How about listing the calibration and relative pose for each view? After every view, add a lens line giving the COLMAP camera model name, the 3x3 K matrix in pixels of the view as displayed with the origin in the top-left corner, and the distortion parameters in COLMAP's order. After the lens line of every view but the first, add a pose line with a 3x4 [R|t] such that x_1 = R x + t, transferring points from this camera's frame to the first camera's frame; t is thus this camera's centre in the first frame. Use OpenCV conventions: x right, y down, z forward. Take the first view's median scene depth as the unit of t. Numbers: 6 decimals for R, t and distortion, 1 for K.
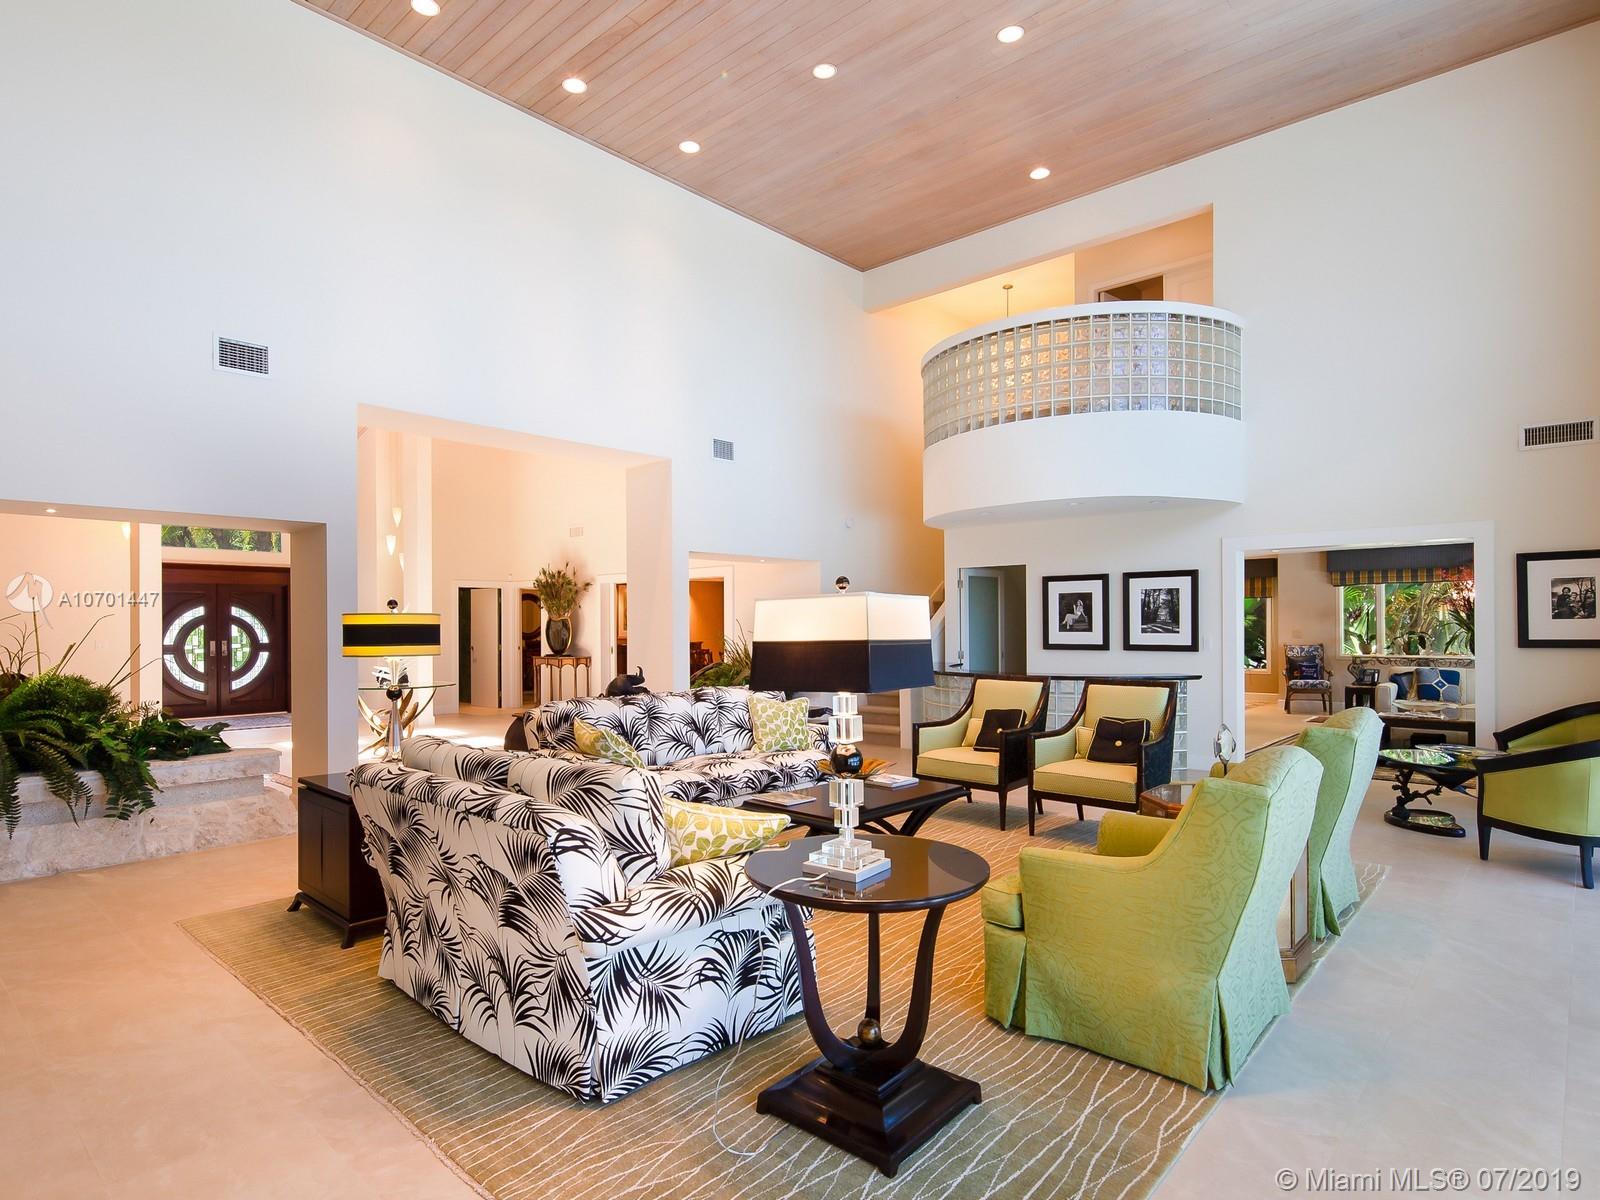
lens RADIAL K [[861.0, 0, 785.8], [0, 861.0, 624.3], [0, 0, 1]] dist [-0.001219, -0.000362]
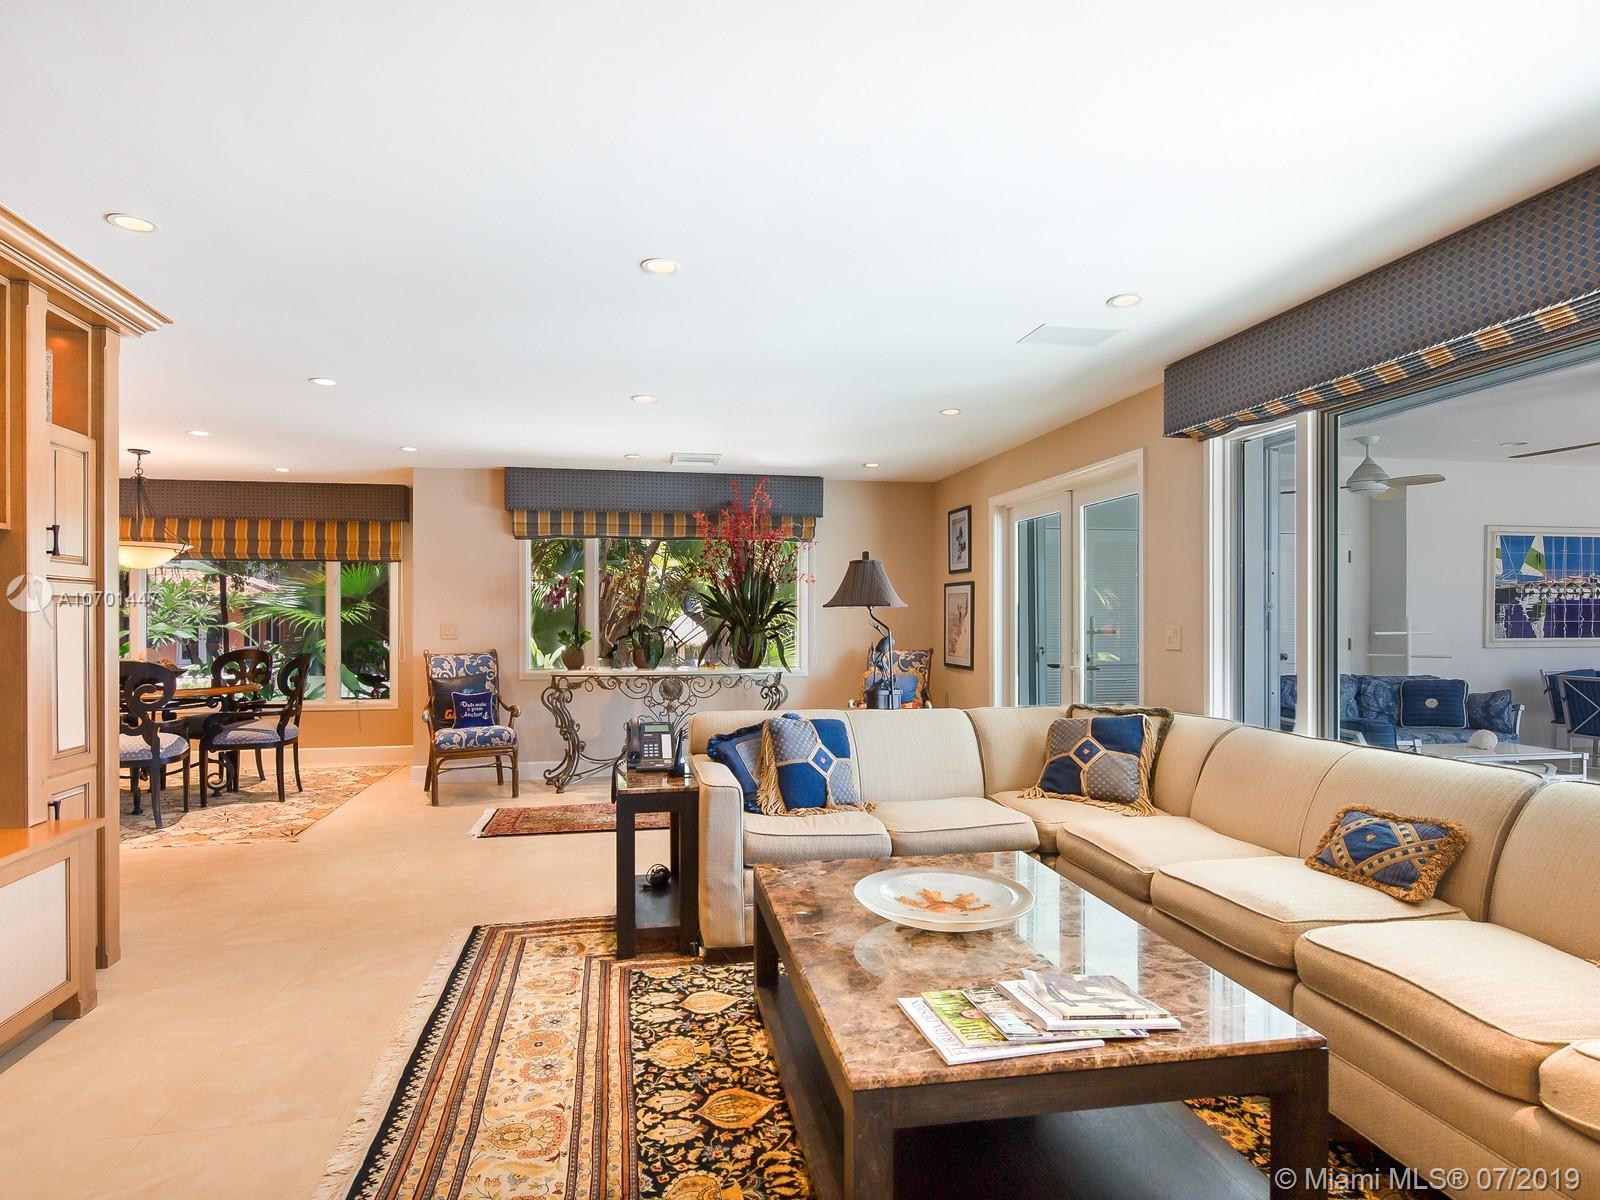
lens RADIAL K [[861.0, 0, 785.8], [0, 861.0, 624.3], [0, 0, 1]] dist [-0.001219, -0.000362]
pose [[0.592013, 0.002795, 0.805924, 0.319498], [-0.003835, 0.999992, -0.000651, 0.006856], [-0.805920, -0.002705, 0.592019, 0.568301]]
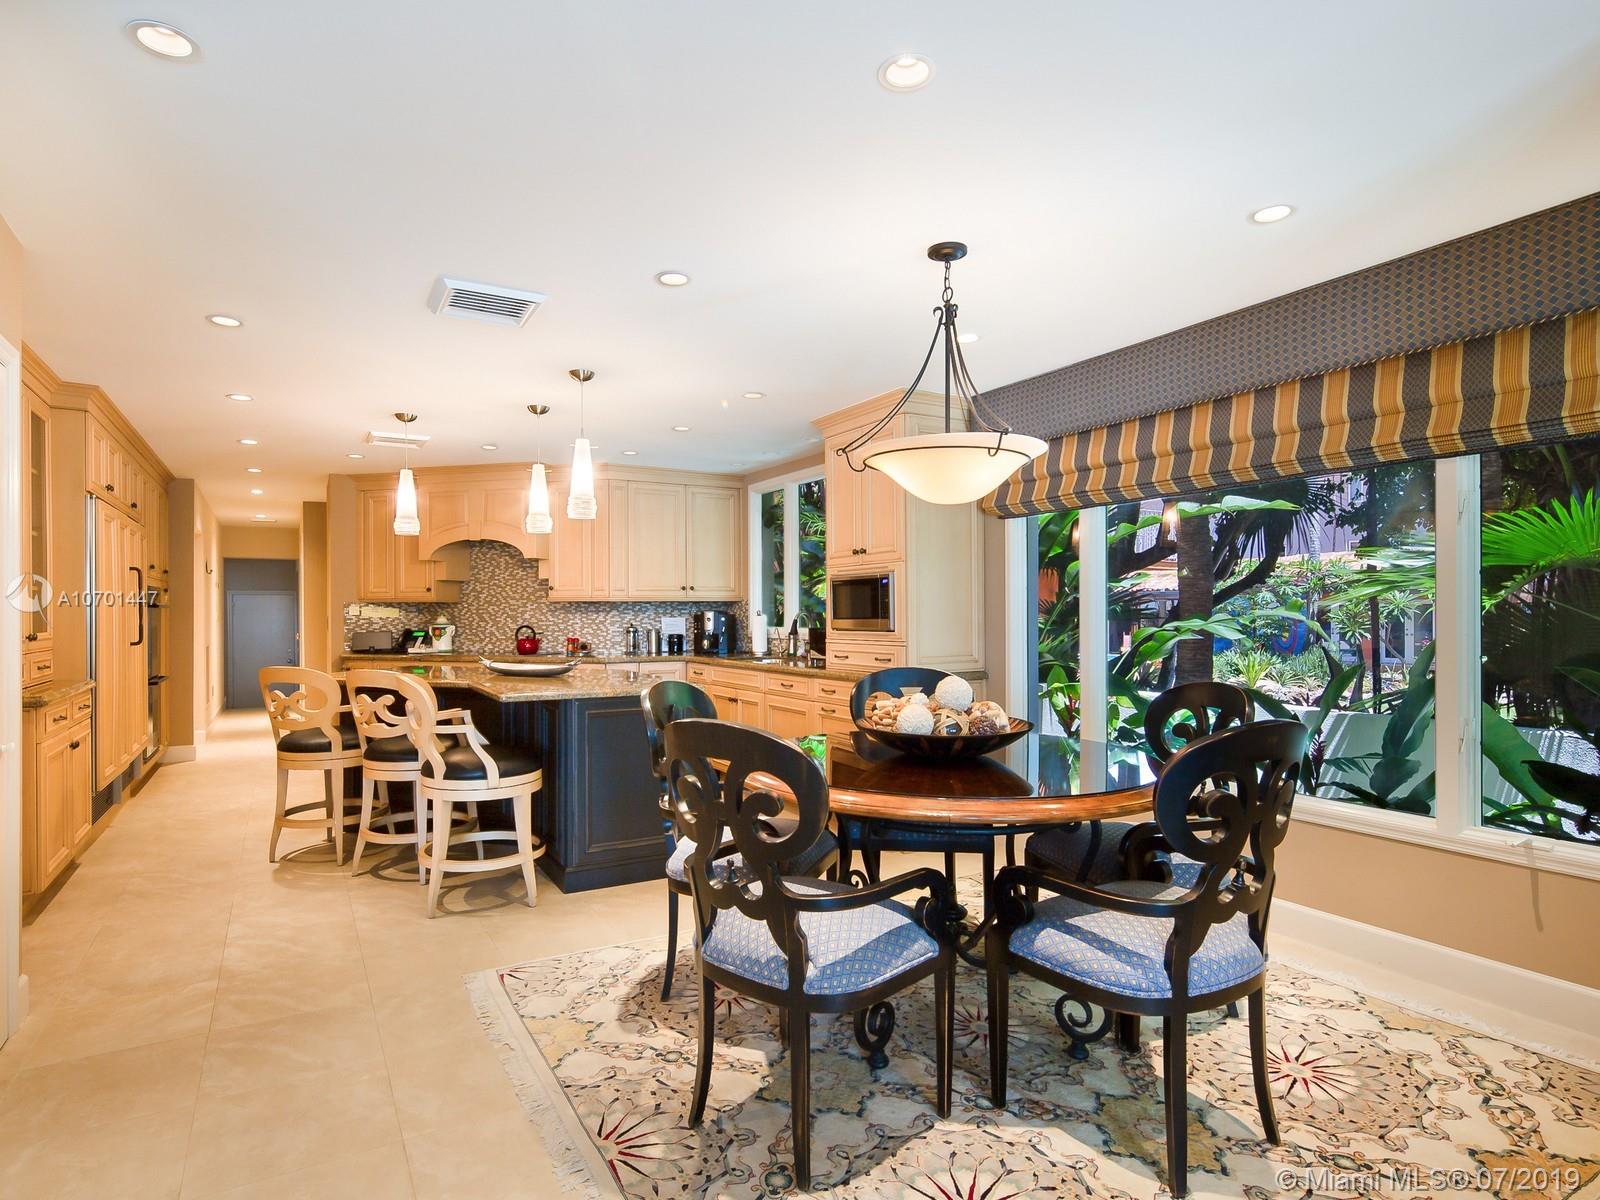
lens RADIAL K [[861.0, 0, 785.8], [0, 861.0, 624.3], [0, 0, 1]] dist [-0.001219, -0.000362]
pose [[0.956872, -0.001762, -0.290505, 0.514409], [0.001442, 0.999998, -0.001315, 0.008861], [0.290507, 0.000840, 0.956872, 0.911901]]
